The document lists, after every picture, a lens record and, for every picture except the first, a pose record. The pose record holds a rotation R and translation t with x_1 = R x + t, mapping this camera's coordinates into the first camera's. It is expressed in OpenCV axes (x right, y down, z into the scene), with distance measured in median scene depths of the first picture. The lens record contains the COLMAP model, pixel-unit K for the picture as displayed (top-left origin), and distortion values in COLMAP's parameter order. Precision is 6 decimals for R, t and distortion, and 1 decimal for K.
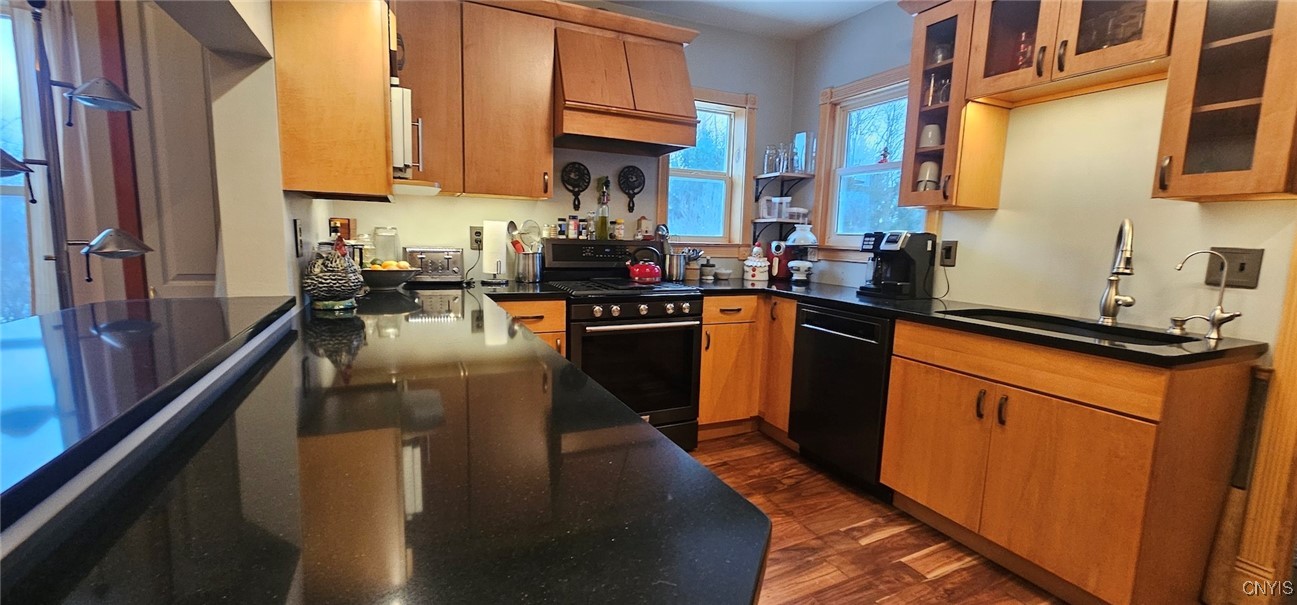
lens RADIAL K [[529.9, 0, 643.4], [0, 529.9, 304.3], [0, 0, 1]] dist [-0.000738, -0.000395]
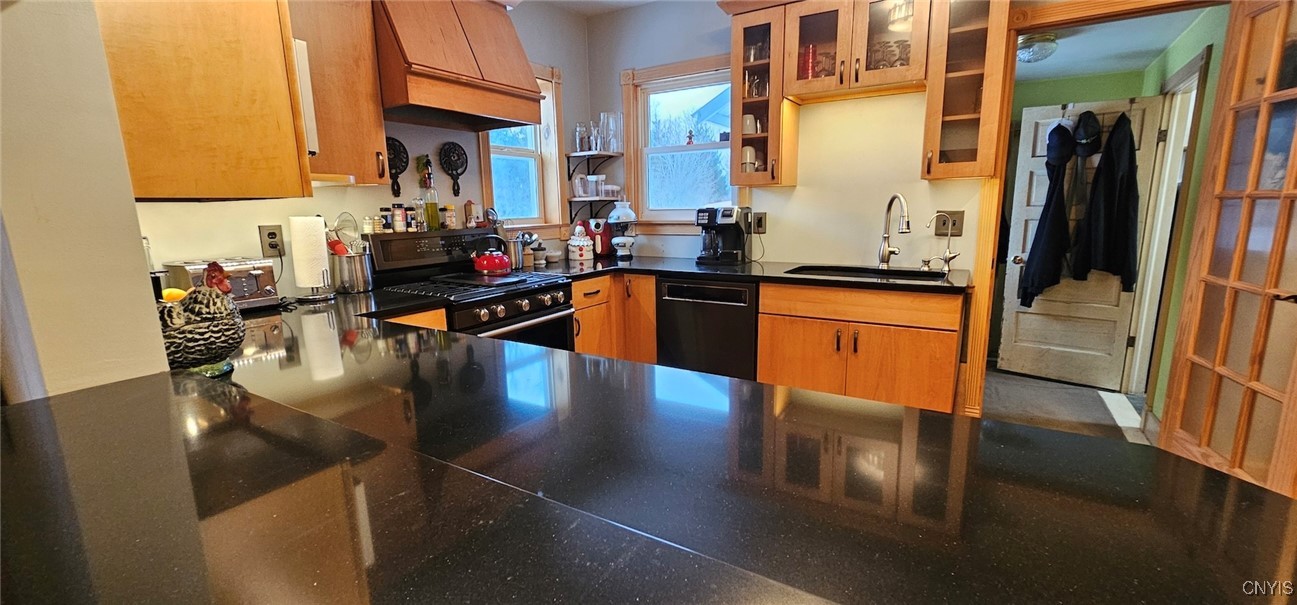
lens RADIAL K [[535.0, 0, 650.3], [0, 535.0, 307.2], [0, 0, 1]] dist [0.000468, -0.000123]
pose [[0.831700, -0.147344, 0.535317, -0.280541], [0.114001, 0.988921, 0.095077, -0.044533], [-0.543395, -0.018049, 0.839283, 0.093681]]
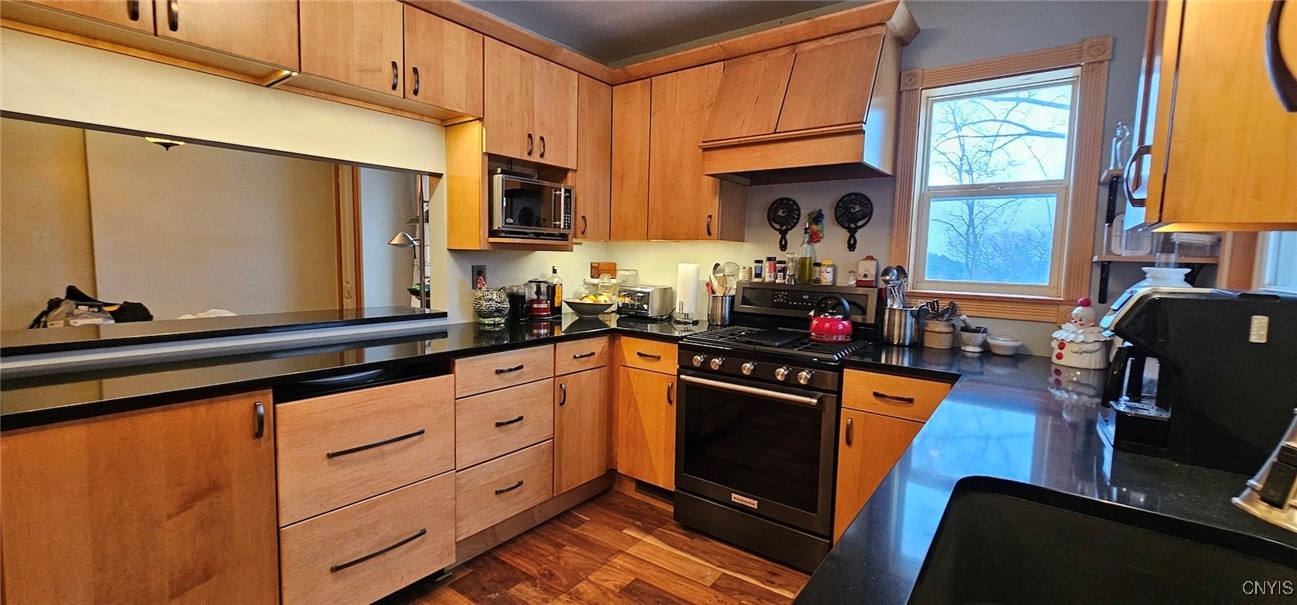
lens RADIAL K [[529.1, 0, 642.5], [0, 529.1, 300.4], [0, 0, 1]] dist [-0.000790, -0.000248]
pose [[0.471609, 0.059046, -0.879828, 0.576247], [-0.124939, 0.992164, -0.000385, -0.067464], [0.872912, 0.110106, 0.475291, 0.396491]]
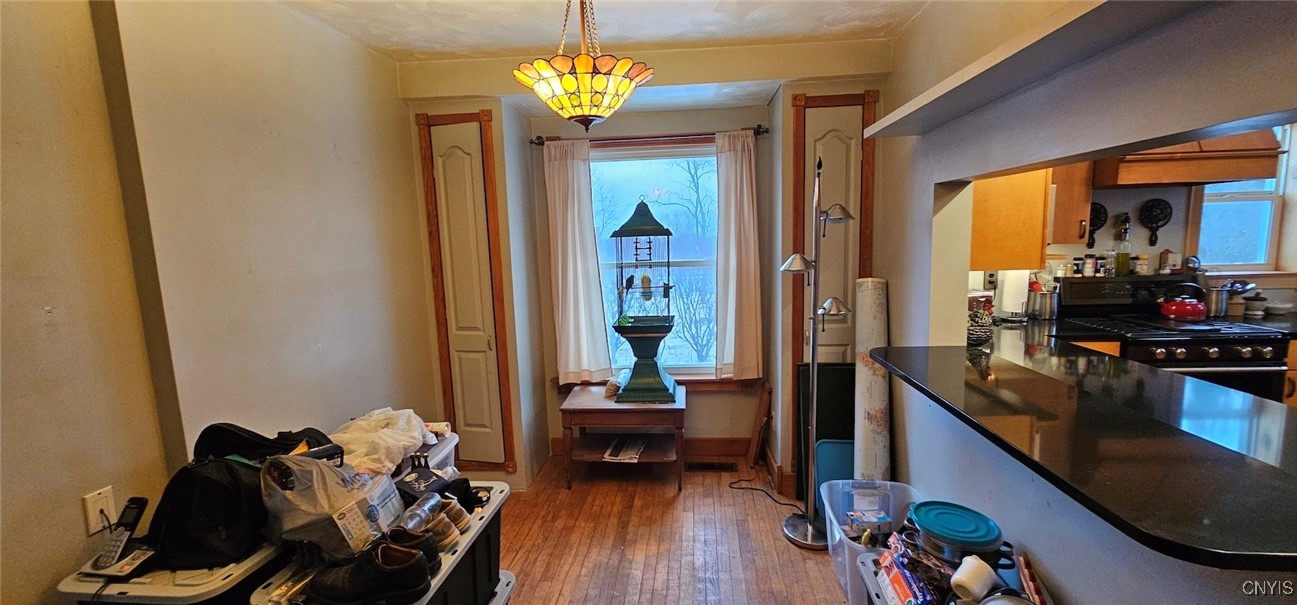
lens RADIAL K [[529.9, 0, 643.4], [0, 529.9, 304.3], [0, 0, 1]] dist [-0.000738, -0.000395]
pose [[0.864015, 0.007417, -0.503411, -0.374497], [-0.009395, 0.999955, -0.001392, -0.061494], [0.503378, 0.005933, 0.864046, -0.343908]]
